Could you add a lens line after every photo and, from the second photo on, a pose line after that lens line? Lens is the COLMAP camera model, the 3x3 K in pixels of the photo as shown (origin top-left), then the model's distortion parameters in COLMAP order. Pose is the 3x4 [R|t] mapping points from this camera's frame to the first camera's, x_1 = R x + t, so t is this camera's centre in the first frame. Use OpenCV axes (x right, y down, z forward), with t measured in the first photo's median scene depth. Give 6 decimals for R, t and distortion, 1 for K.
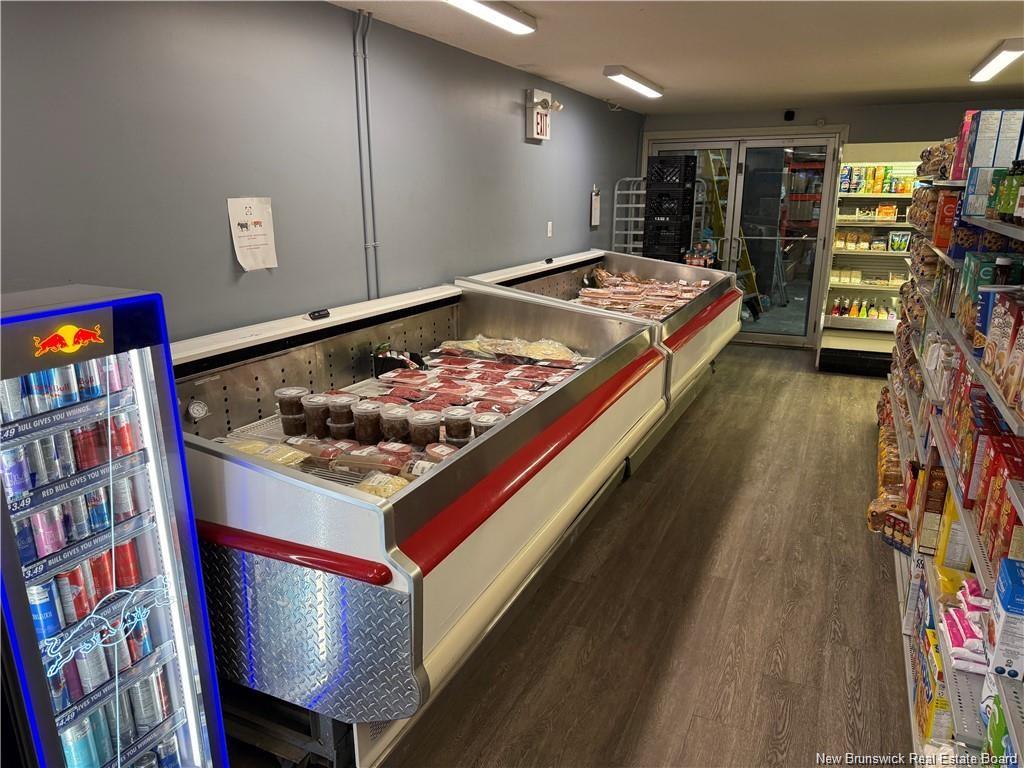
lens RADIAL K [[725.3, 0, 512.0], [0, 725.3, 384.0], [0, 0, 1]] dist [0.088158, -0.082570]
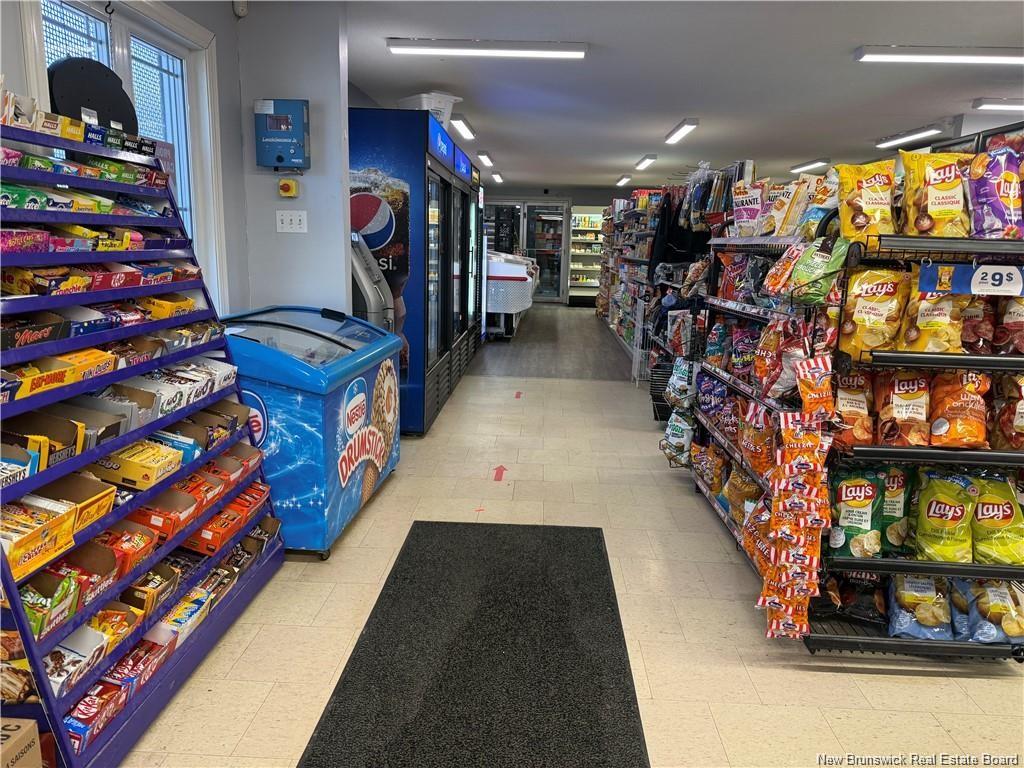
lens RADIAL K [[725.3, 0, 512.0], [0, 725.3, 384.0], [0, 0, 1]] dist [0.088158, -0.082570]
pose [[0.929827, -0.045130, 0.365219, -0.561057], [0.069502, 0.996127, -0.053857, 0.325850], [-0.361374, 0.075461, 0.929362, -0.969560]]
